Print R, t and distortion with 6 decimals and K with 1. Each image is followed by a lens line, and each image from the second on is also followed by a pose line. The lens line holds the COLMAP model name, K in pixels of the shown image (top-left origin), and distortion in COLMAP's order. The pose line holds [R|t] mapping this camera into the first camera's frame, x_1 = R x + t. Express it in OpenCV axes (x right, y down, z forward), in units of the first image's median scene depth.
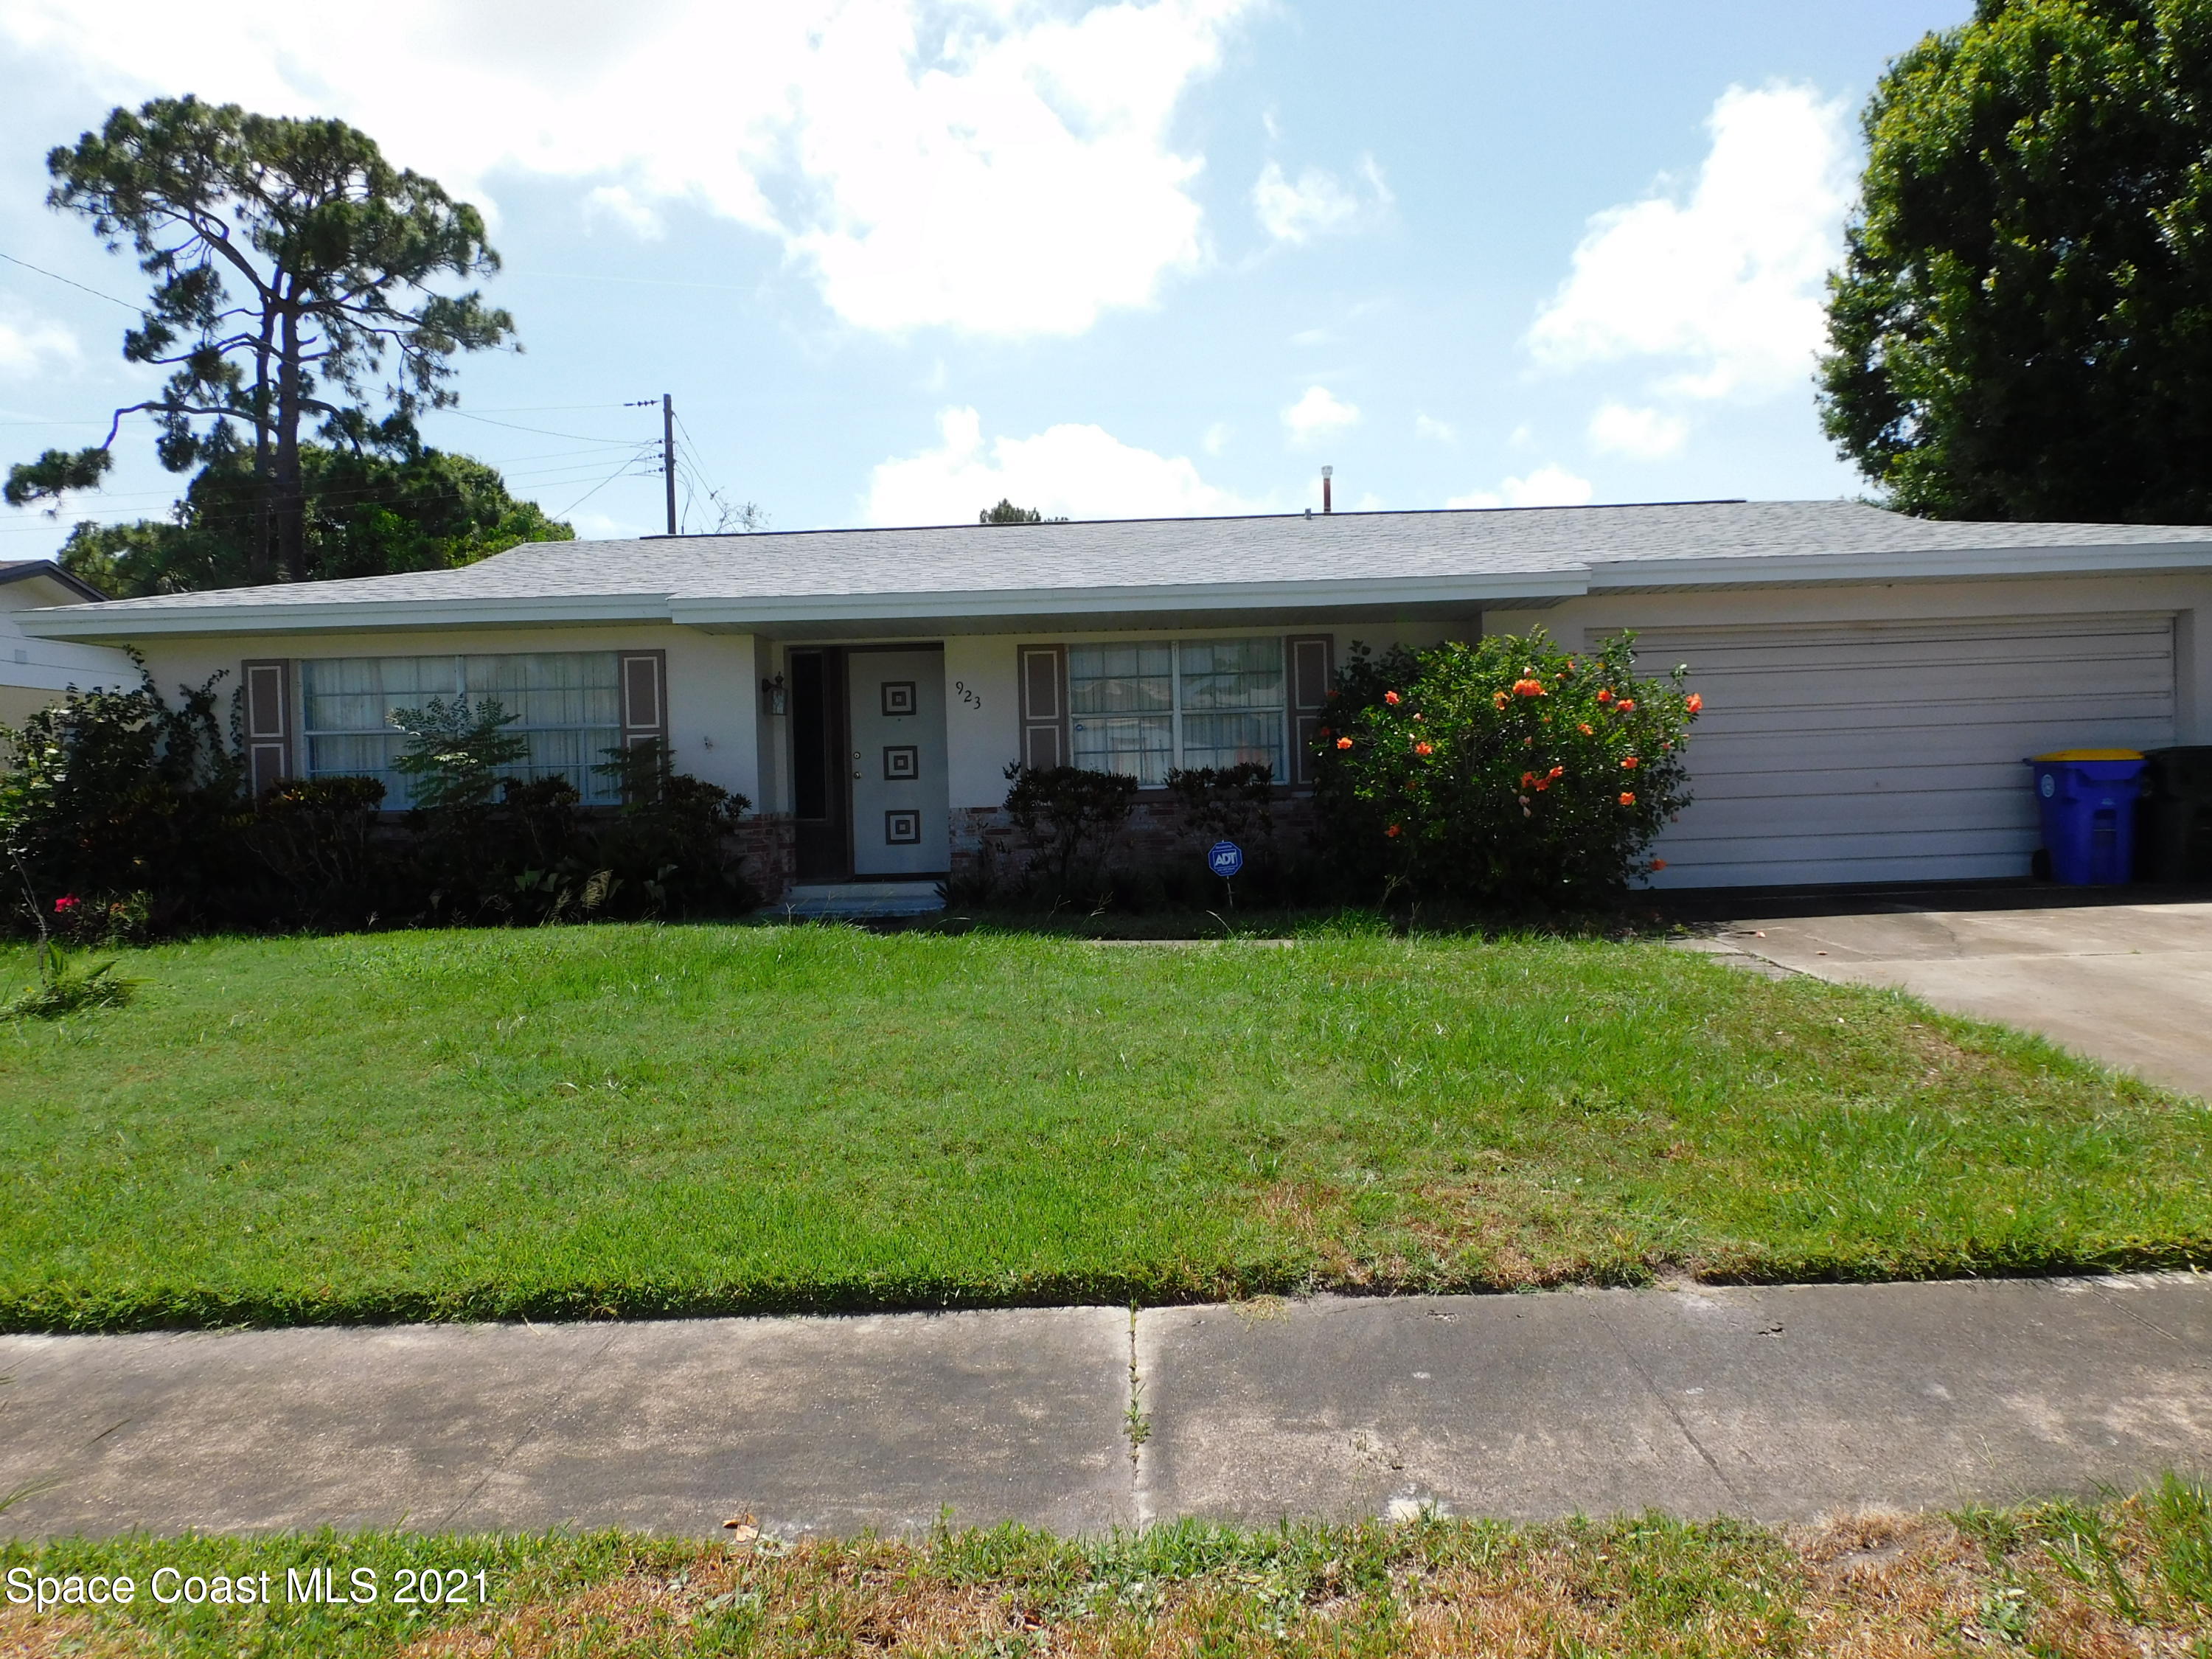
lens RADIAL K [[1622.0, 0, 1106.0], [0, 1622.0, 829.5], [0, 0, 1]] dist [-0.029700, 0.063567]
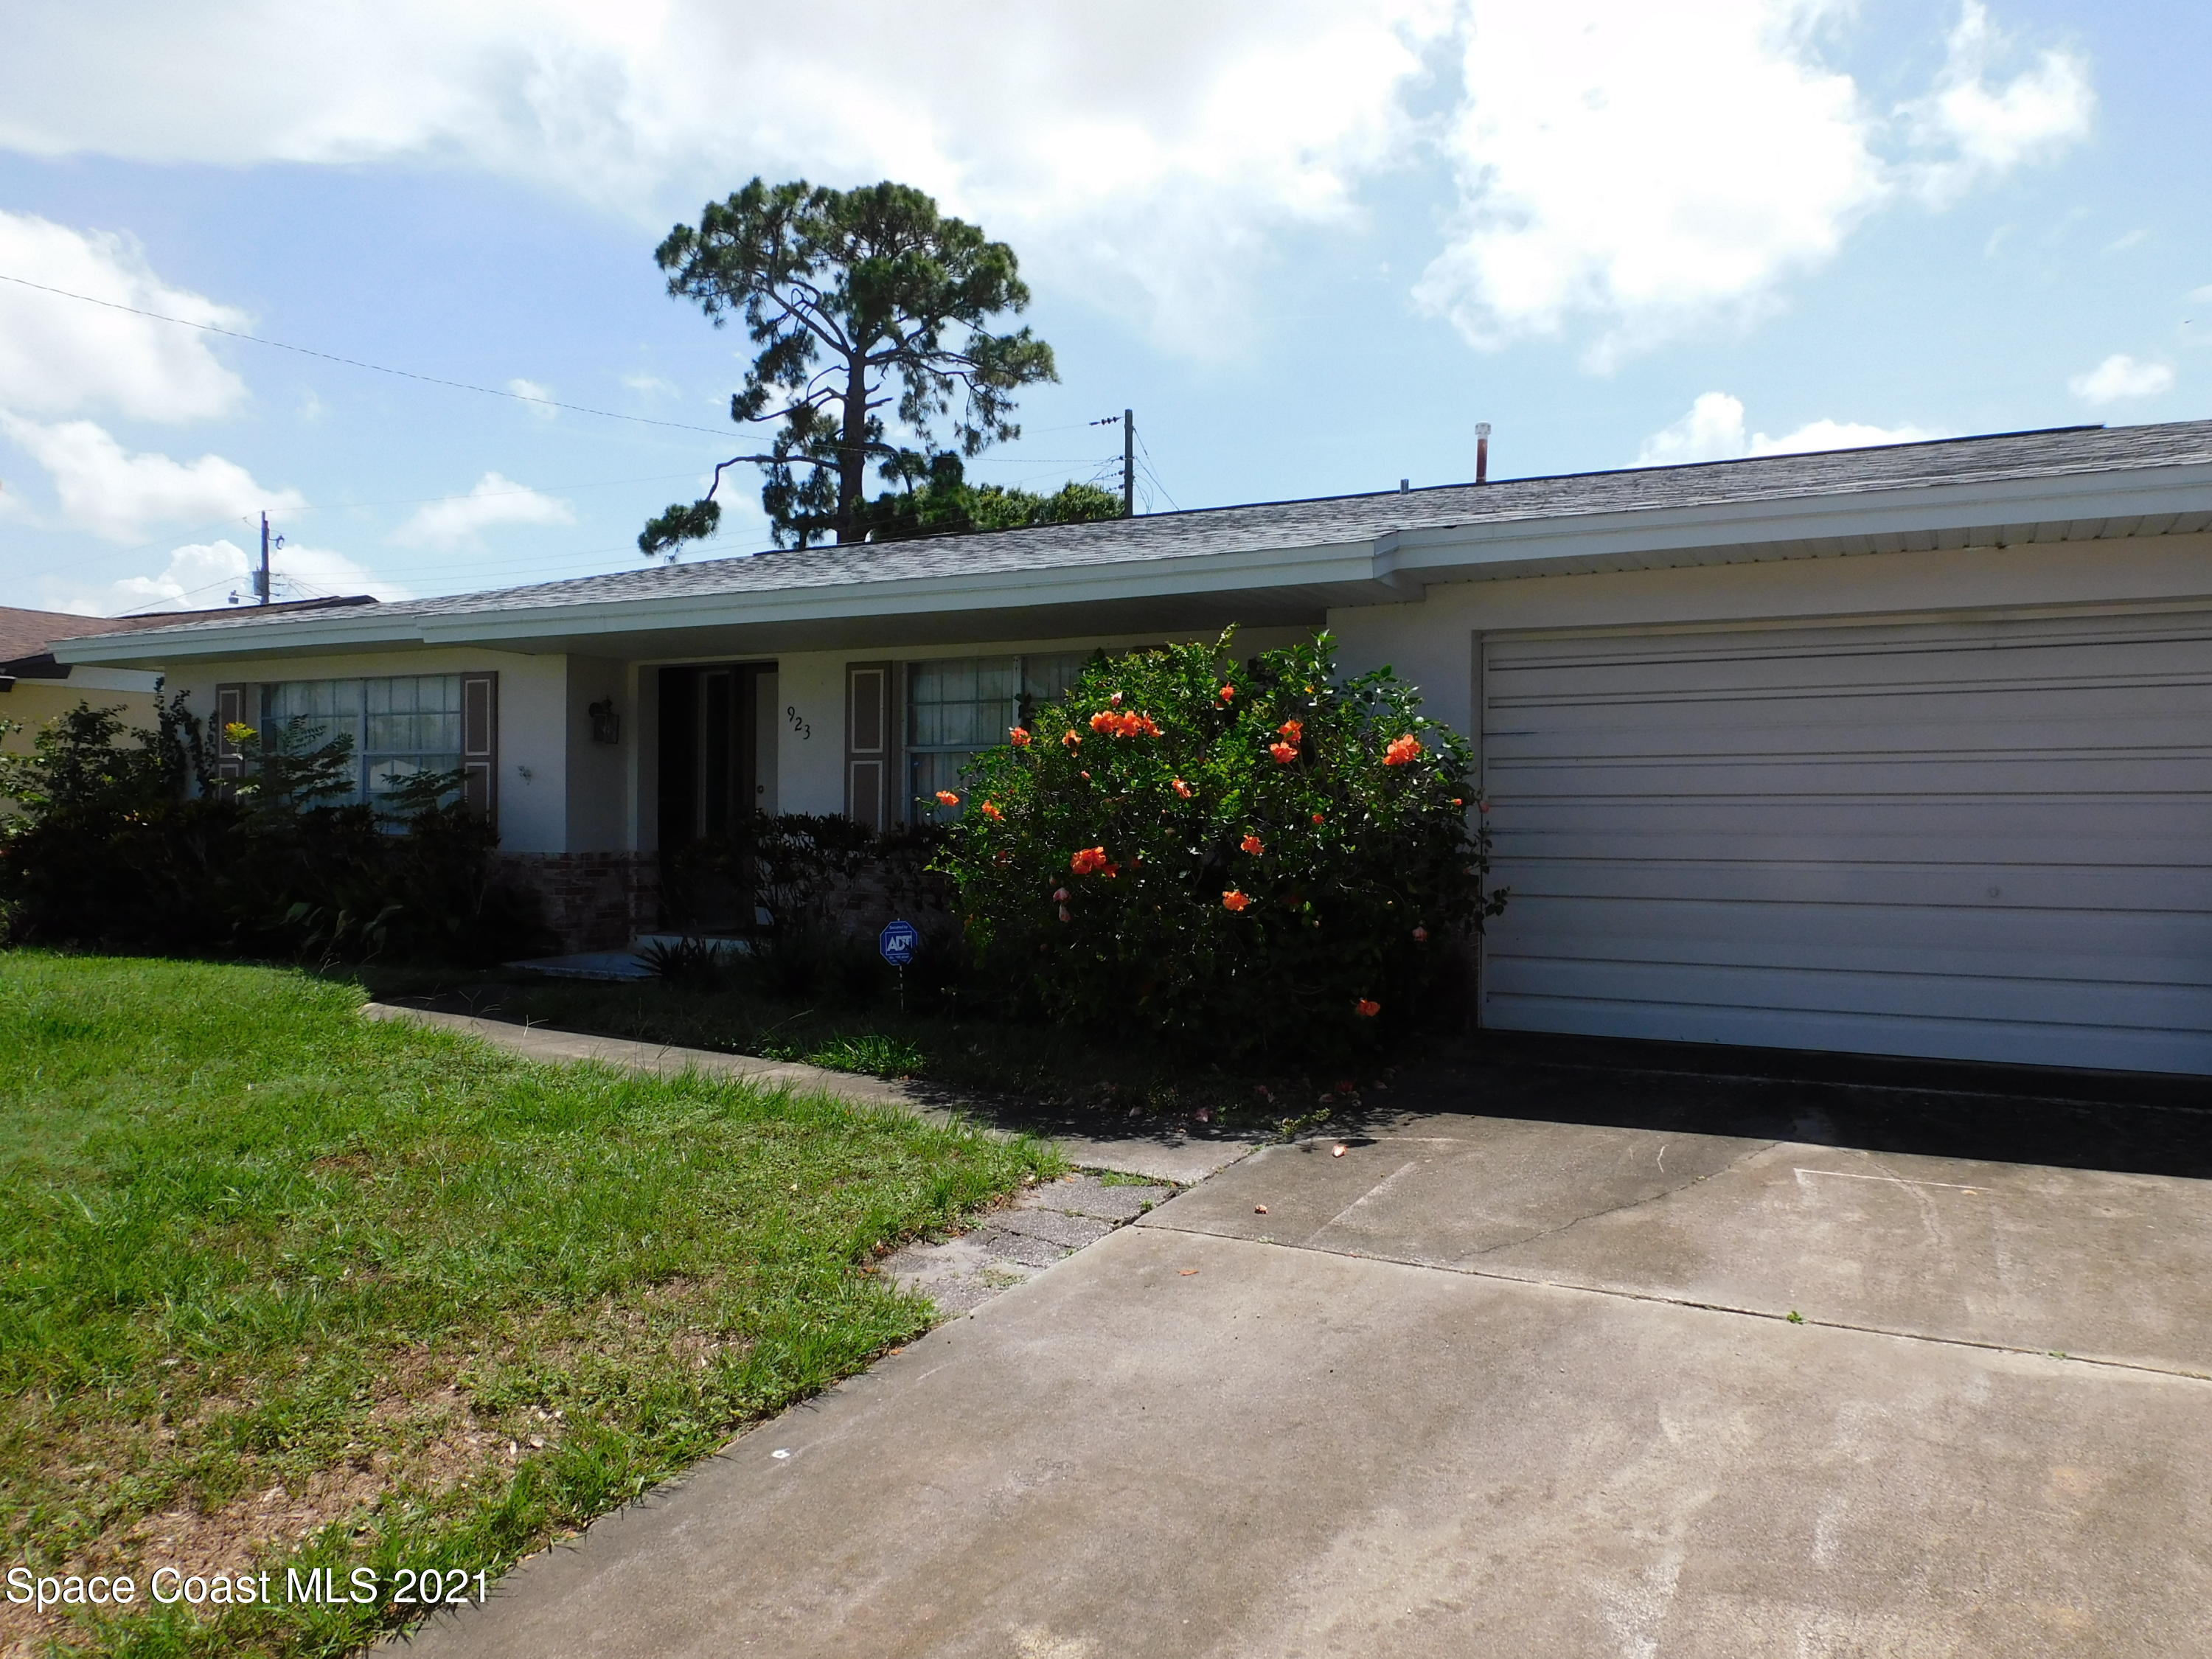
lens RADIAL K [[1622.0, 0, 1106.0], [0, 1622.0, 829.5], [0, 0, 1]] dist [-0.029700, 0.063567]
pose [[0.879524, 0.040484, -0.474130, 0.171706], [-0.046502, 0.998918, -0.000969, -0.012780], [0.473577, 0.022901, 0.880454, 0.125400]]
